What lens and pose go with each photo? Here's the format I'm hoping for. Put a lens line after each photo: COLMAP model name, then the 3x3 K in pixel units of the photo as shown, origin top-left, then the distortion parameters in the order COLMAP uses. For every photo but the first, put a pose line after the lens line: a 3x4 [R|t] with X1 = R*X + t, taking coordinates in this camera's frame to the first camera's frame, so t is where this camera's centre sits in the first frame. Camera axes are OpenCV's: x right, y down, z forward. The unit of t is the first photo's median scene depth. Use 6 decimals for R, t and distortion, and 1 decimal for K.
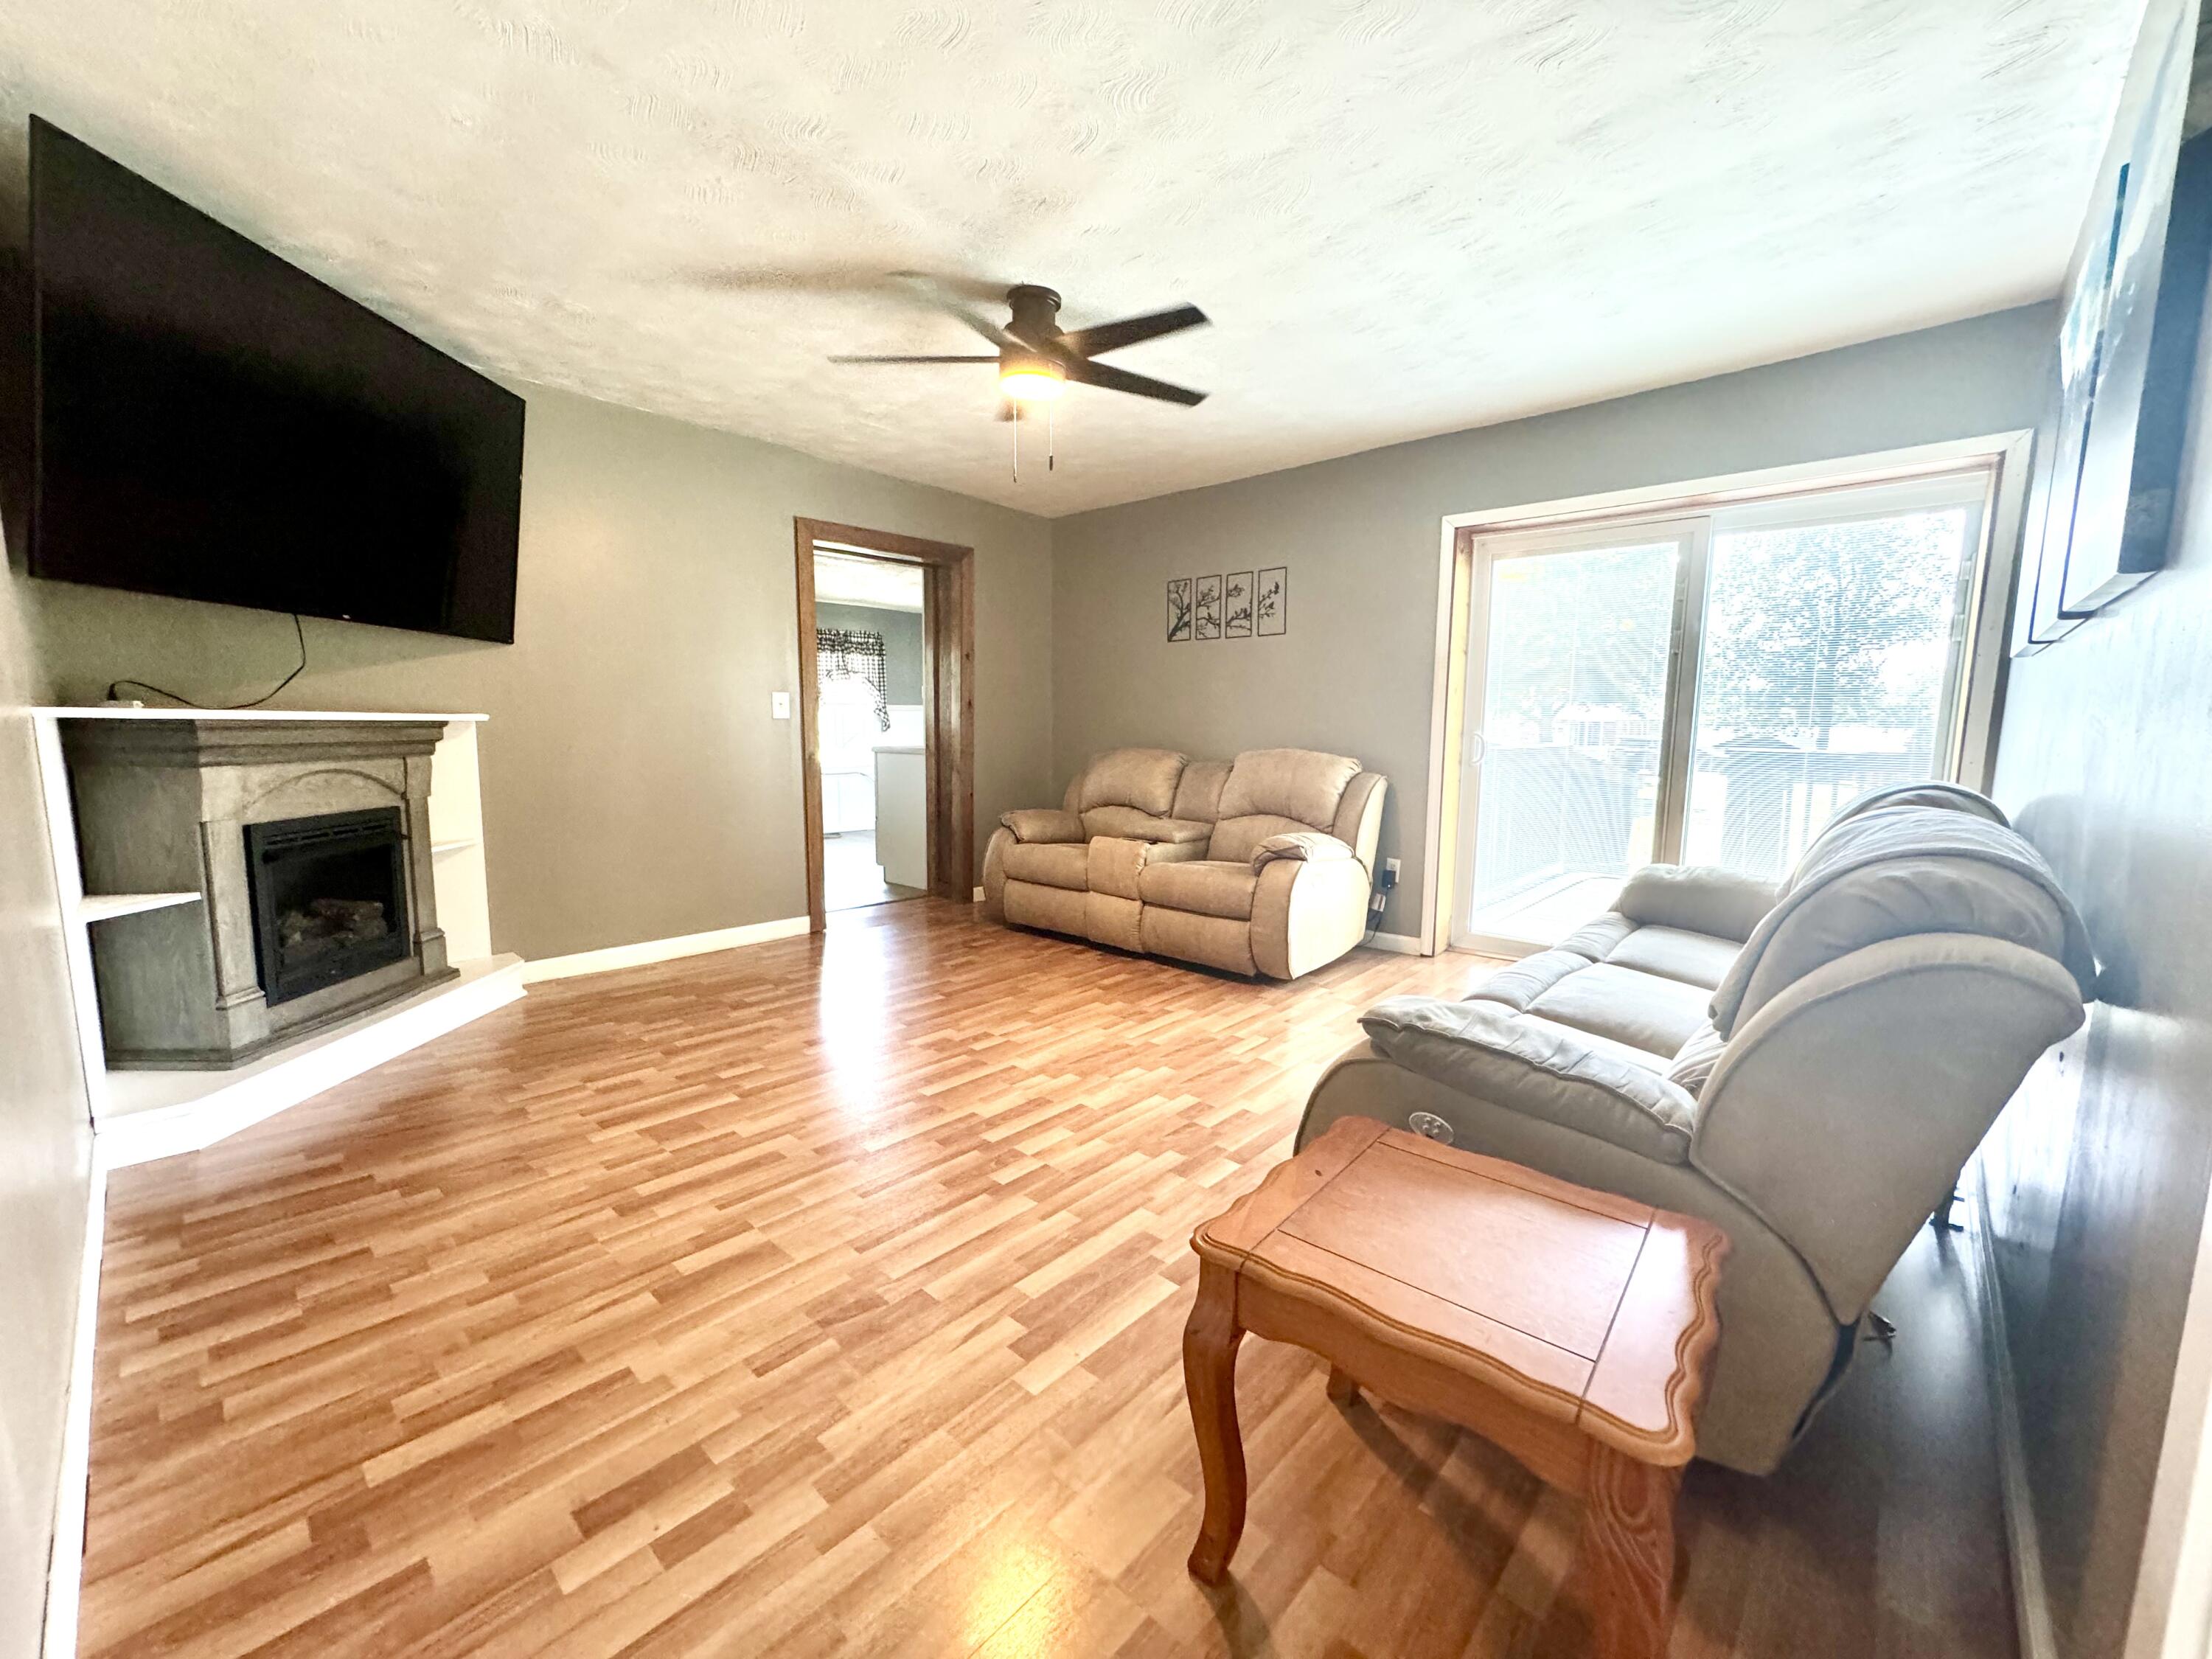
lens RADIAL K [[891.1, 0, 1110.9], [0, 891.1, 823.5], [0, 0, 1]] dist [0.002861, 0.000478]
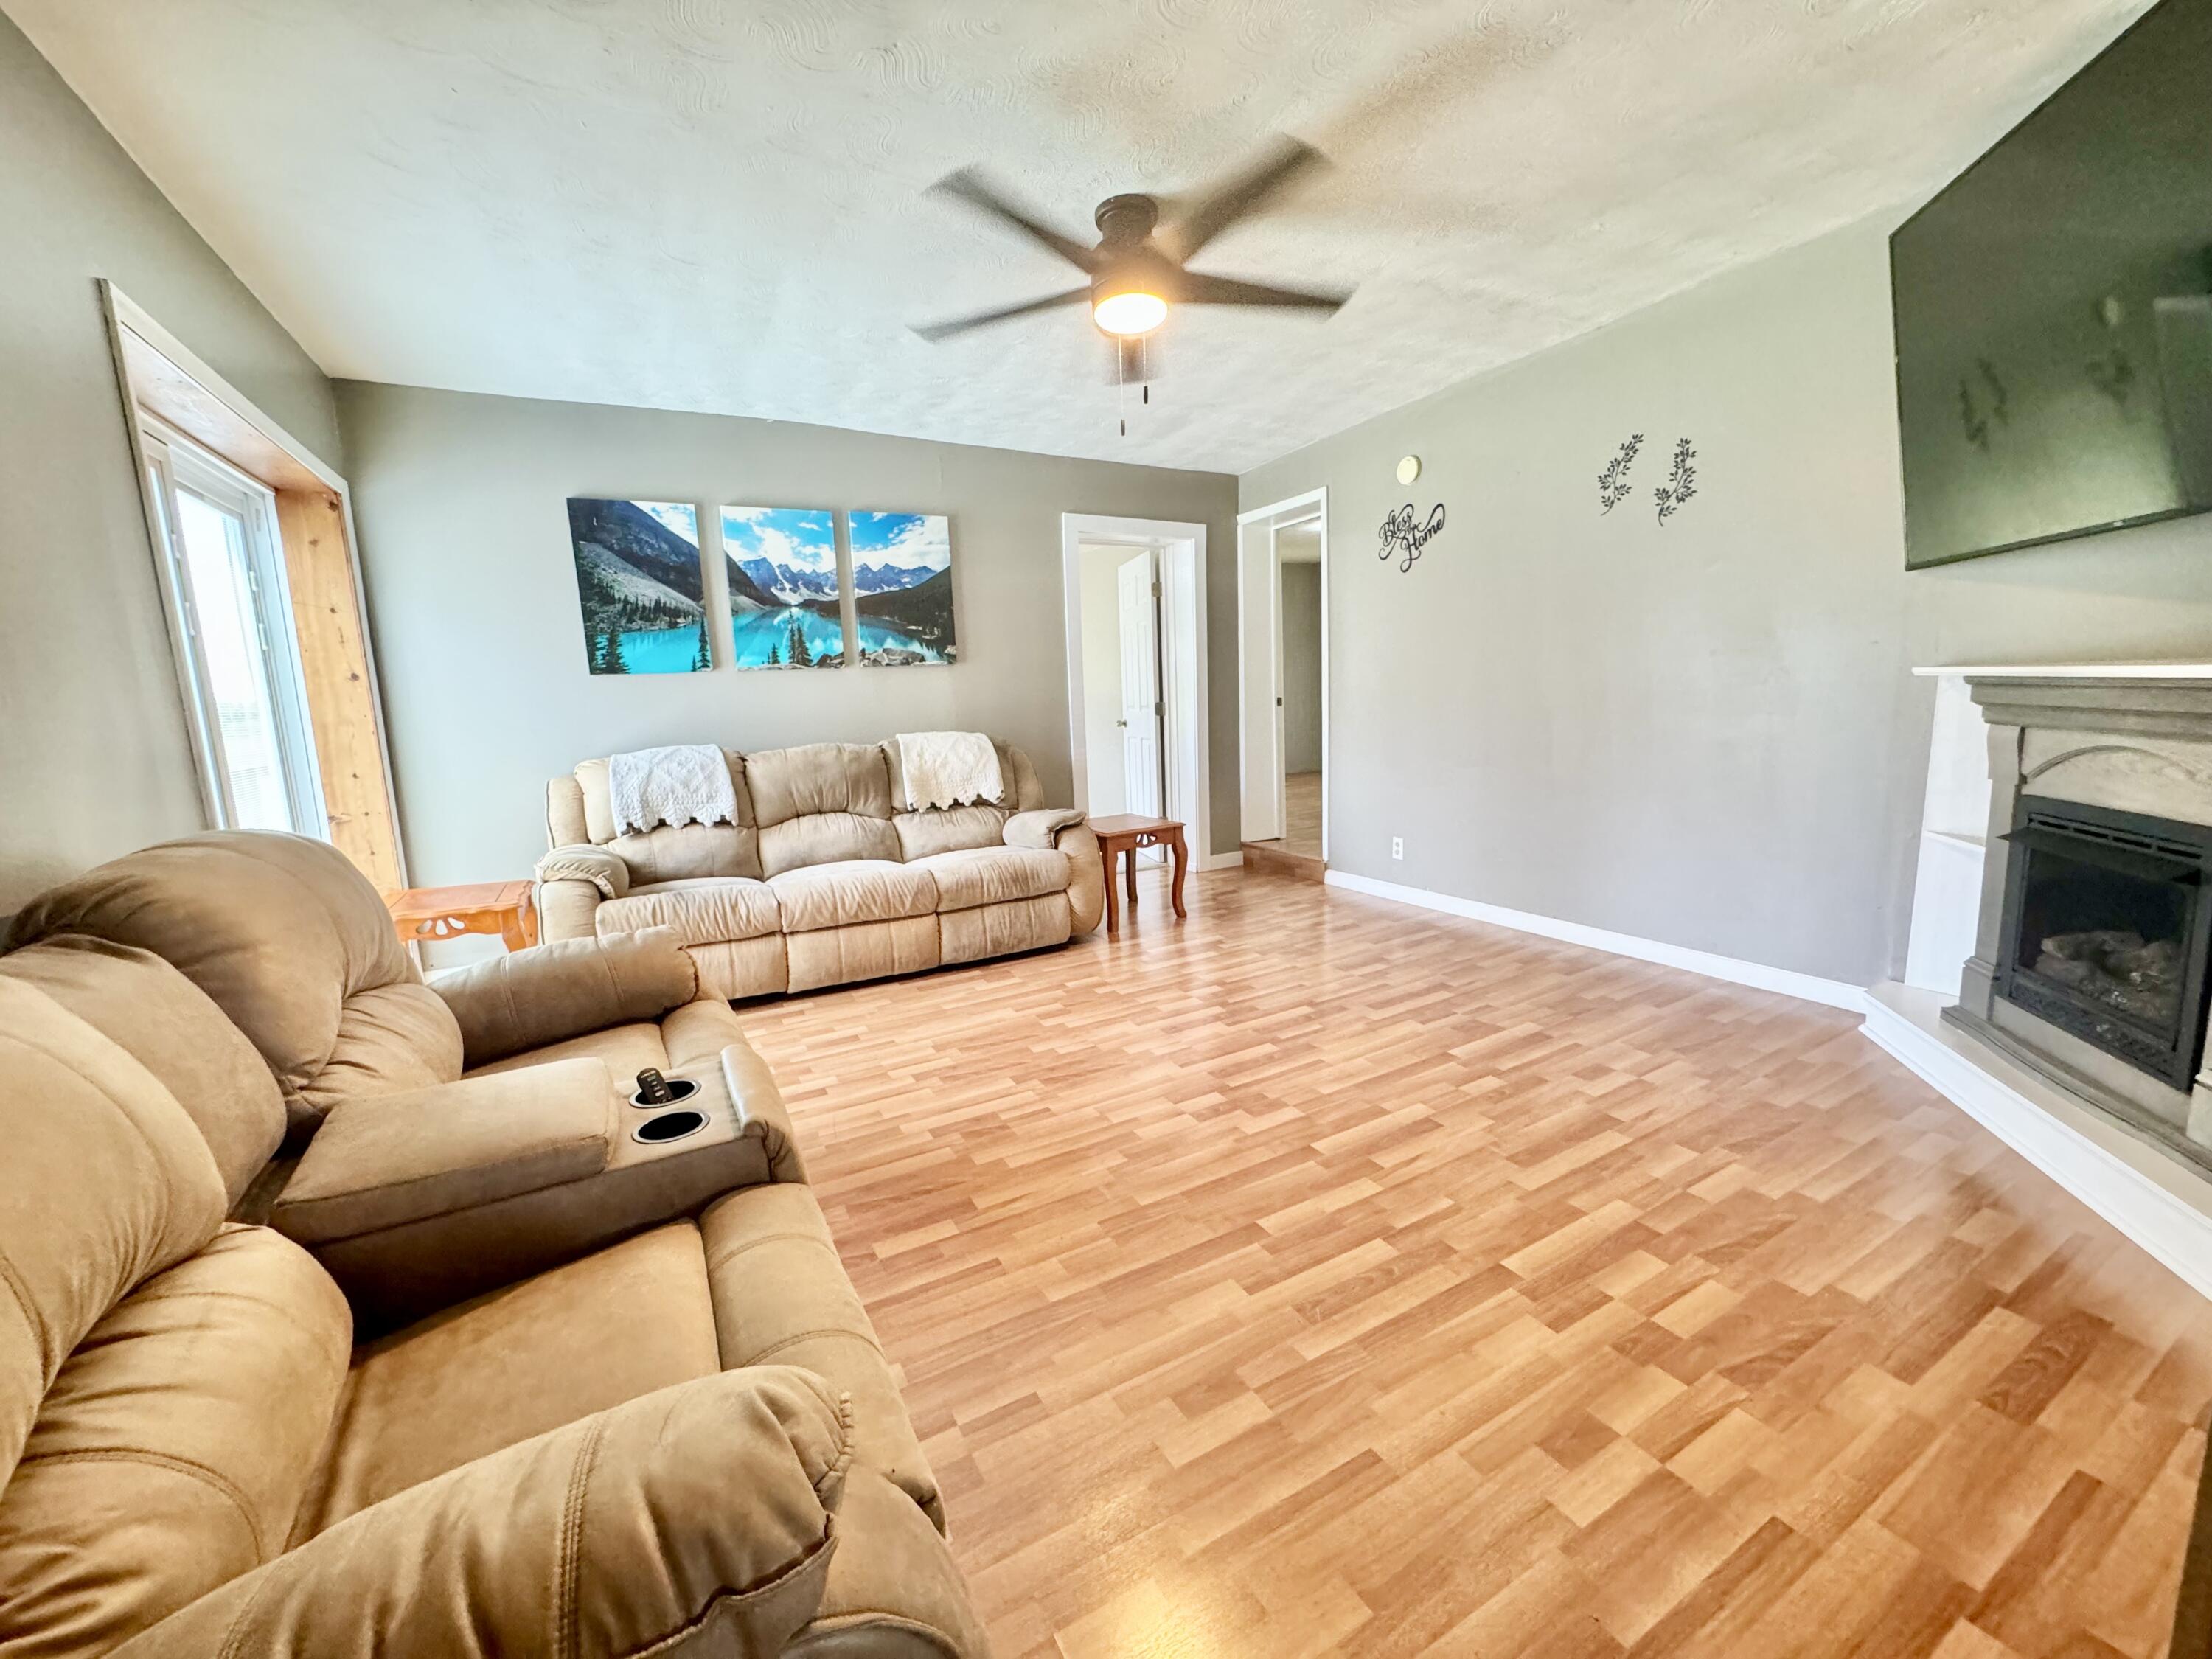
lens RADIAL K [[891.1, 0, 1118.0], [0, 891.1, 834.8], [0, 0, 1]] dist [0.002861, 0.000478]
pose [[-0.948069, -0.026479, 0.316959, -0.342877], [0.064594, 0.959734, 0.273385, -0.229178], [-0.311435, 0.279661, -0.908184, 1.838807]]
